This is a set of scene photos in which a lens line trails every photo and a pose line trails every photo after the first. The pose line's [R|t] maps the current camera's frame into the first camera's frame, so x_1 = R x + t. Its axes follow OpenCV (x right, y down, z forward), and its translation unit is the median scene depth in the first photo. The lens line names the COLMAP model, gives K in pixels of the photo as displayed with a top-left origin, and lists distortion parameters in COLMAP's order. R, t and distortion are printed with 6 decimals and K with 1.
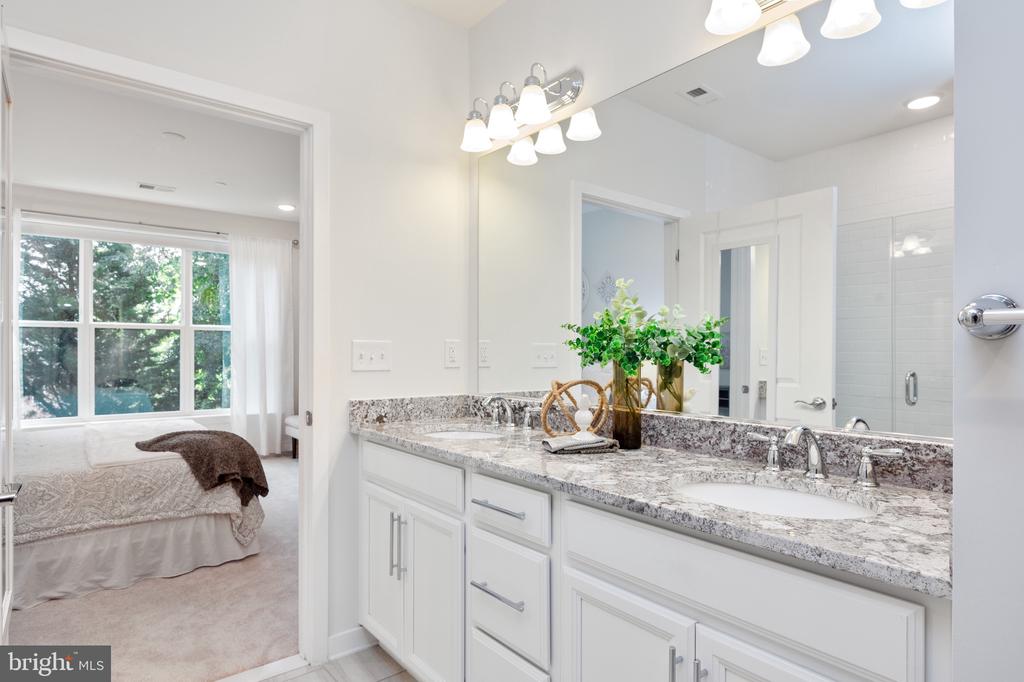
lens RADIAL K [[582.9, 0, 512.0], [0, 582.9, 341.0], [0, 0, 1]] dist [-0.000395, -0.000258]
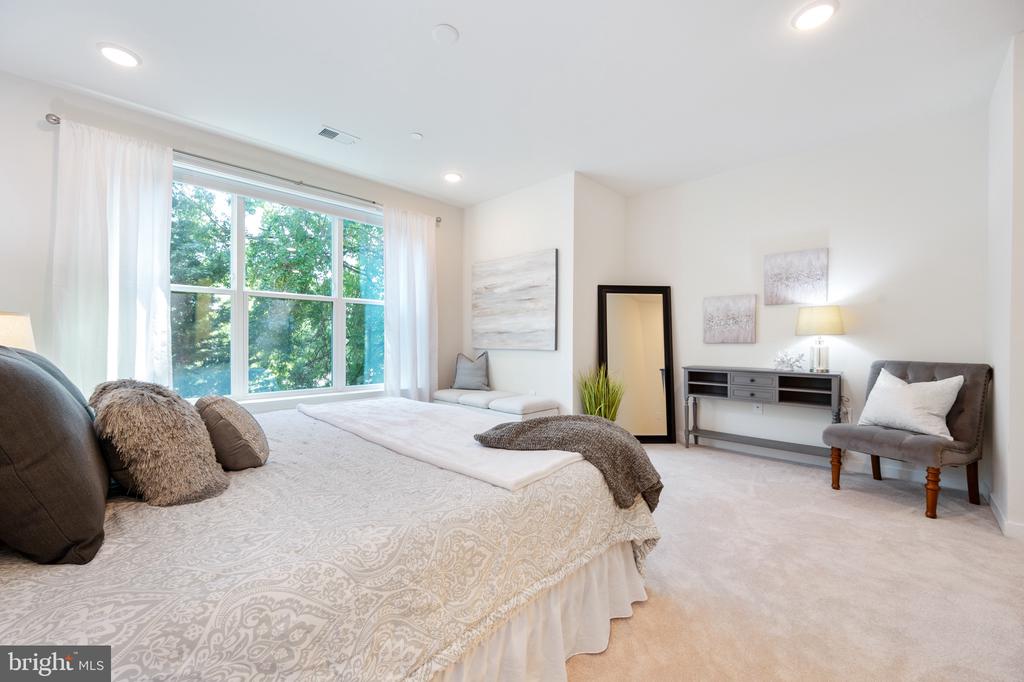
lens RADIAL K [[410.6, 0, 508.0], [0, 410.6, 344.9], [0, 0, 1]] dist [0.000211, -0.000062]
pose [[0.991514, 0.001181, 0.129991, -0.429300], [-0.004750, 0.999620, 0.027143, 0.035607], [-0.129909, -0.027531, 0.991144, 0.336085]]
